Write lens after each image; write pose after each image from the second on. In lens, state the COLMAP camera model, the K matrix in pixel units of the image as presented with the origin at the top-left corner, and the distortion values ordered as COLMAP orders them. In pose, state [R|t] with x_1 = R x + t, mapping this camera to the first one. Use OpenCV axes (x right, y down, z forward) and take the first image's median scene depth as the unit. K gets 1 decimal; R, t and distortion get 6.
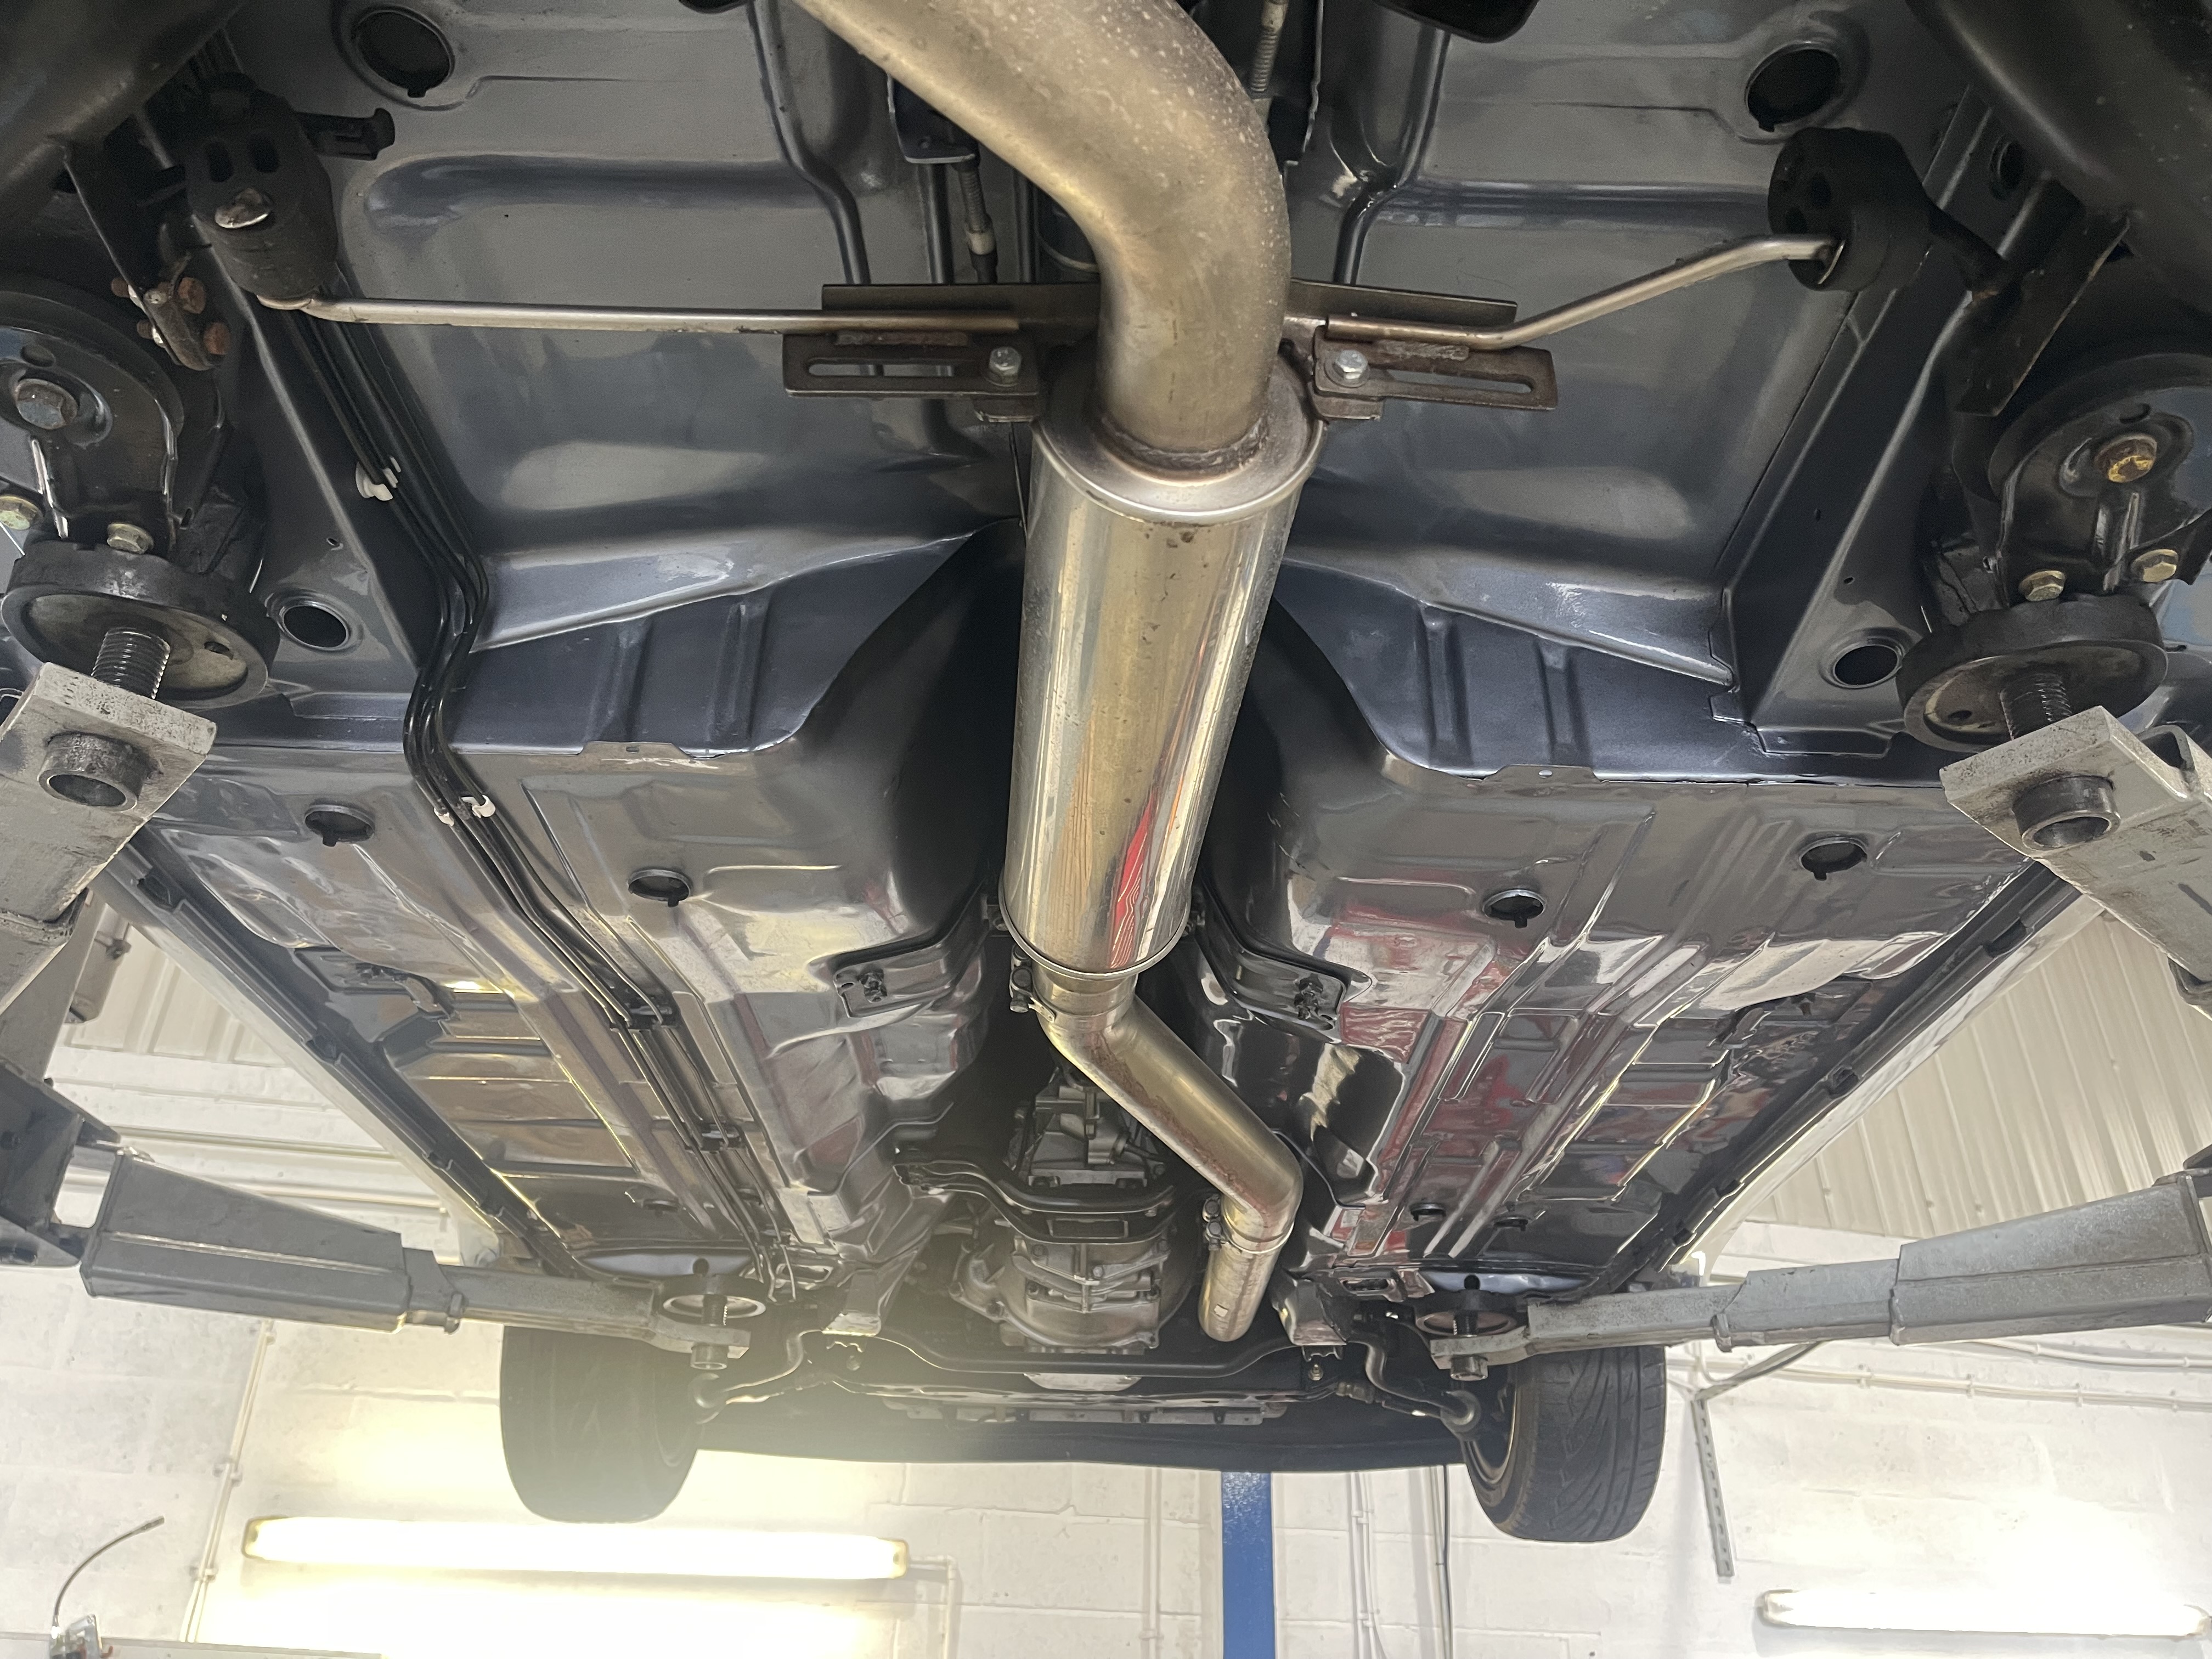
lens RADIAL K [[1630.3, 0, 1114.5], [0, 1630.3, 833.7], [0, 0, 1]] dist [0.036483, -0.060210]
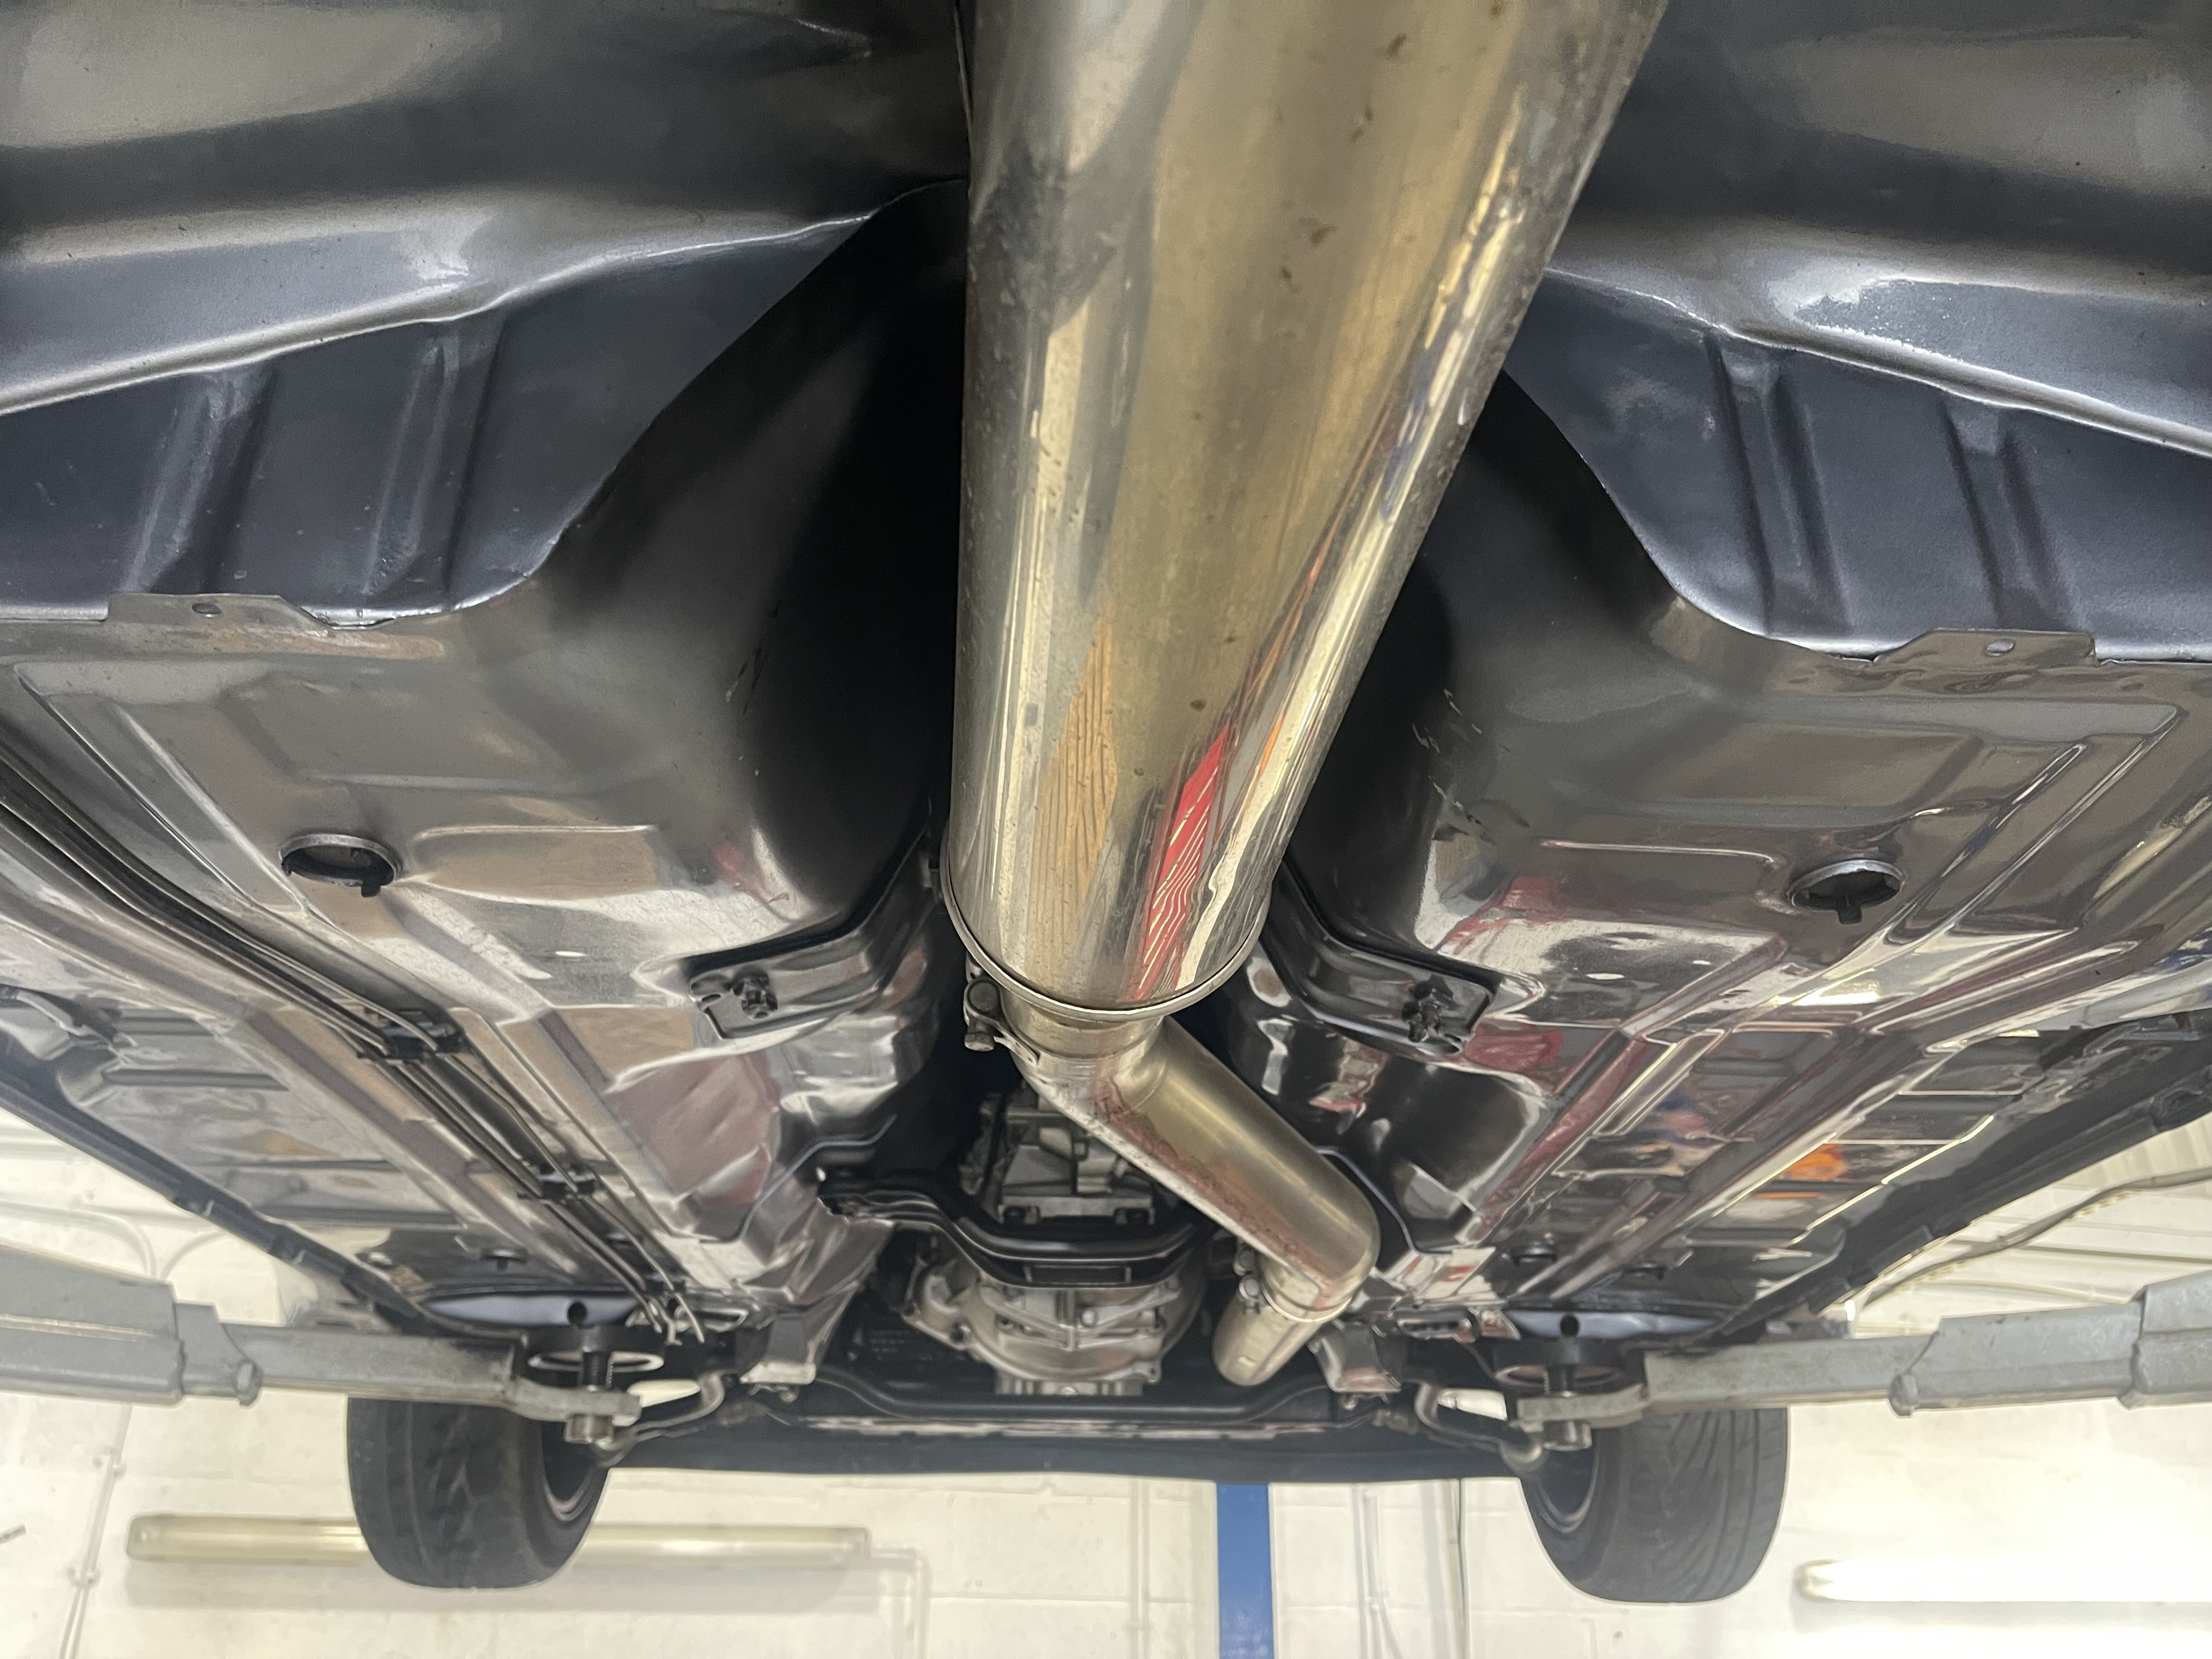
lens RADIAL K [[1630.3, 0, 1087.6], [0, 1630.3, 809.5], [0, 0, 1]] dist [0.036483, -0.060210]
pose [[0.999979, -0.006122, 0.002124, -0.012245], [0.006026, 0.999090, 0.042214, -0.005108], [-0.002381, -0.042200, 0.999106, 0.262880]]
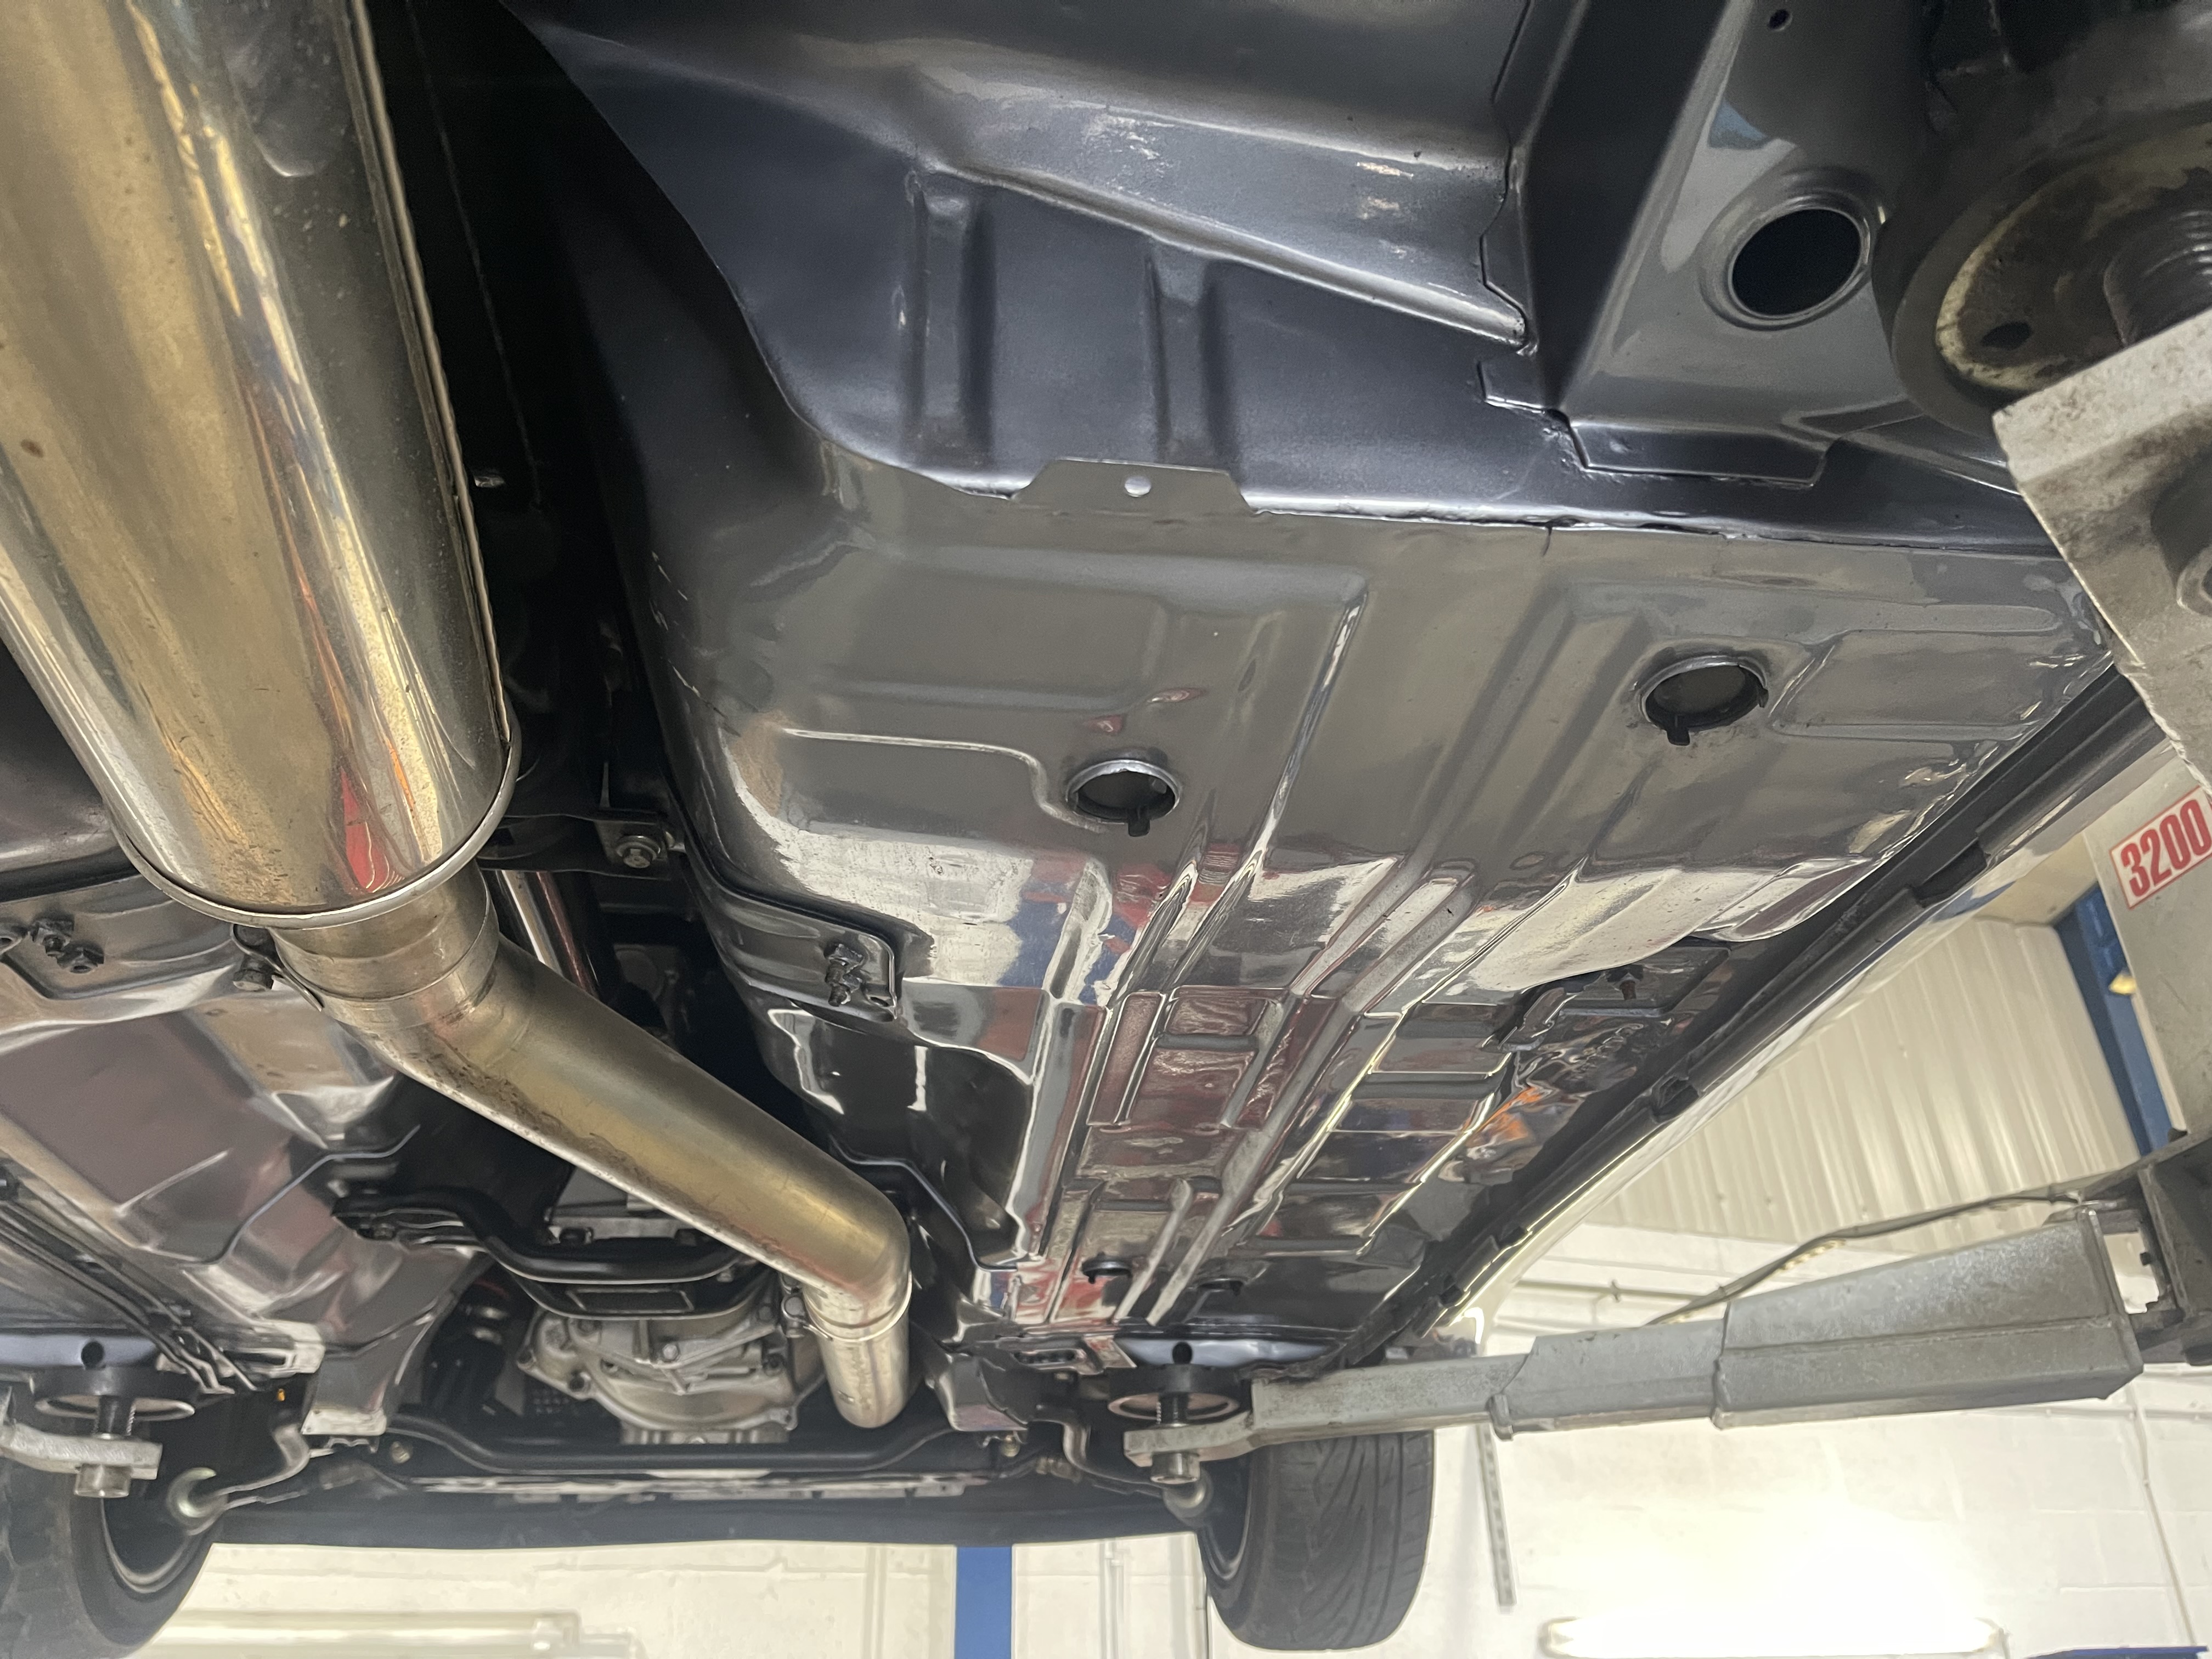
lens RADIAL K [[1630.3, 0, 1114.4], [0, 1630.3, 825.8], [0, 0, 1]] dist [0.036483, -0.060210]
pose [[0.993539, 0.015455, 0.112438, 0.111090], [-0.016108, 0.999858, 0.004898, 0.031845], [-0.112346, -0.006678, 0.993647, 0.287824]]
